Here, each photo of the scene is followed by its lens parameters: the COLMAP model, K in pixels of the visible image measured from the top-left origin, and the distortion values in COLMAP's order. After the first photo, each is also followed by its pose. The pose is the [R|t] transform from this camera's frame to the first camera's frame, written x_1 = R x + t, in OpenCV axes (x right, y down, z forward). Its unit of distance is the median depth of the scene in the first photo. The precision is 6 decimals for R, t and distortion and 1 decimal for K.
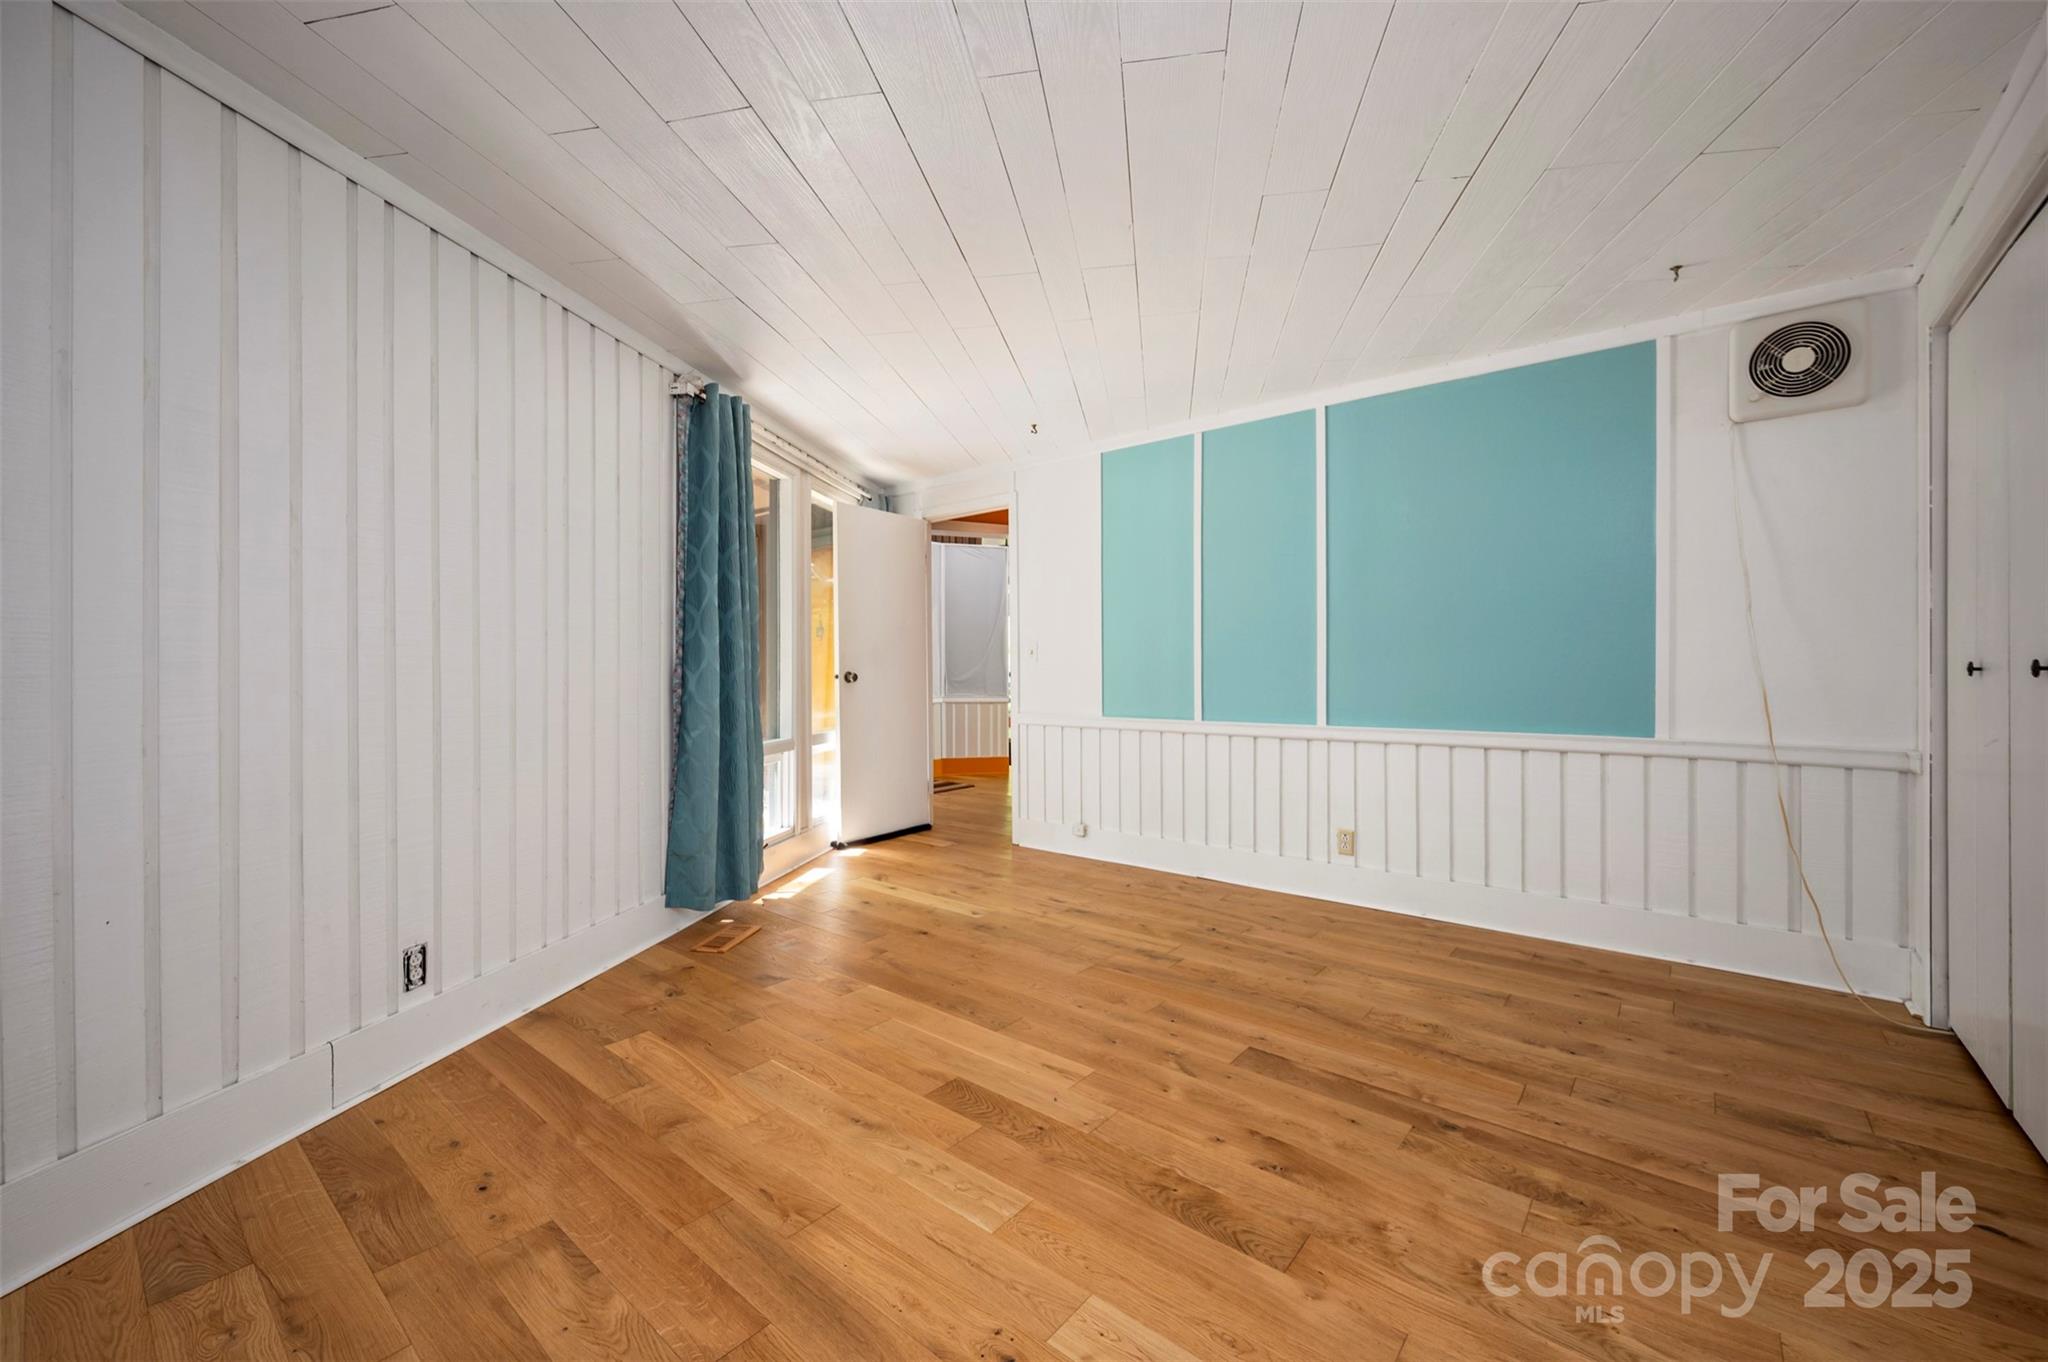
lens RADIAL K [[813.7, 0, 1029.8], [0, 813.7, 677.0], [0, 0, 1]] dist [0.001826, 0.000536]
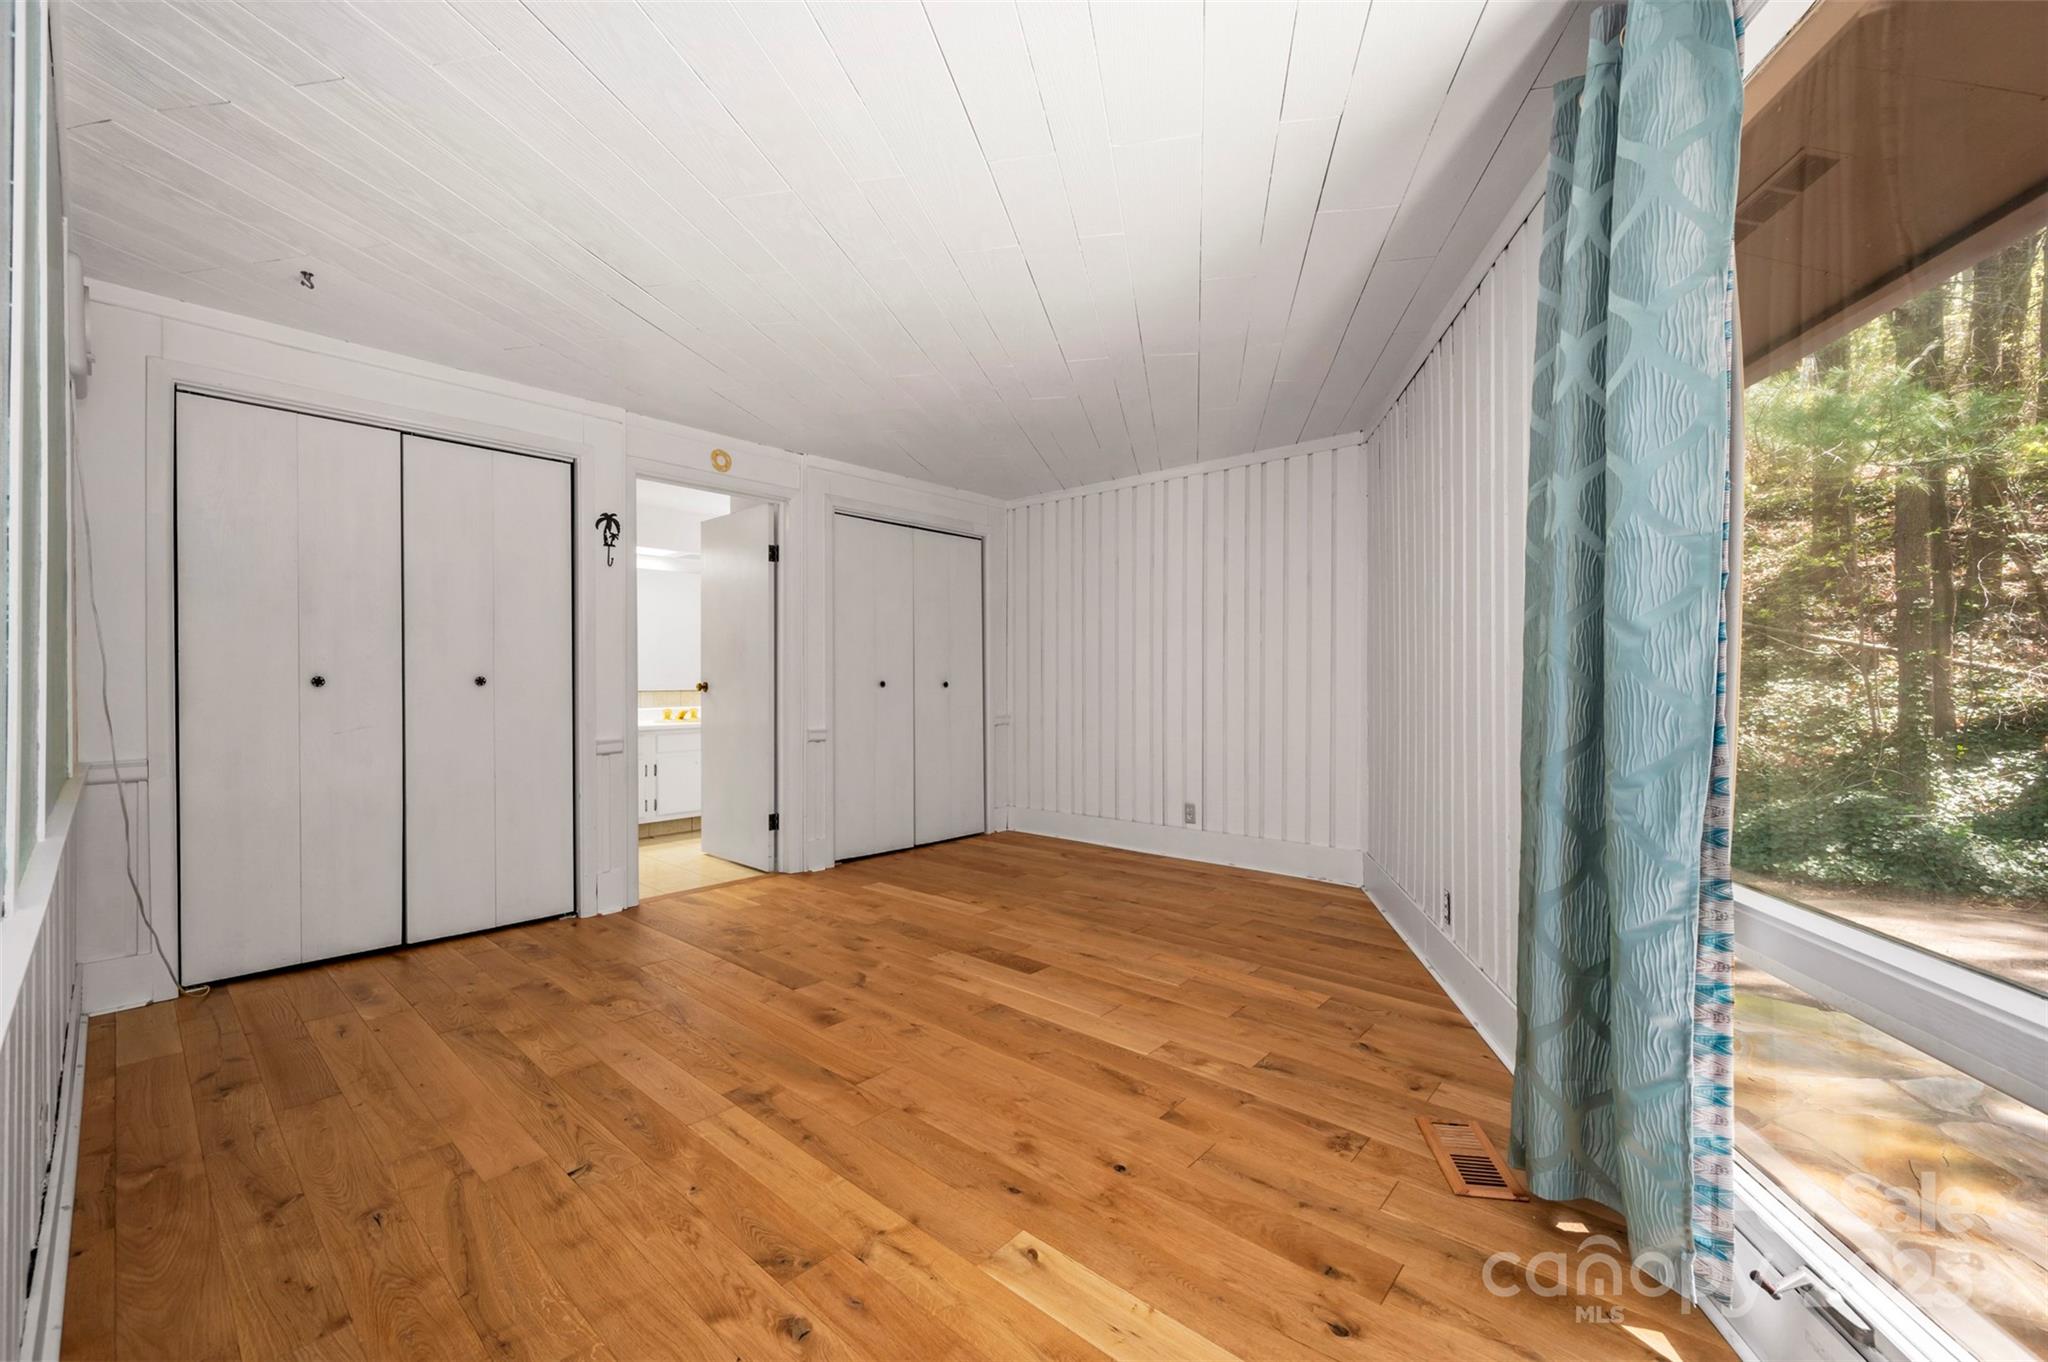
lens RADIAL K [[813.7, 0, 1023.1], [0, 813.7, 682.8], [0, 0, 1]] dist [0.001826, 0.000536]
pose [[-0.998779, -0.000339, 0.049392, -0.115818], [-0.000101, 0.999988, 0.004822, -0.007836], [-0.049393, 0.004811, -0.998768, 1.966972]]
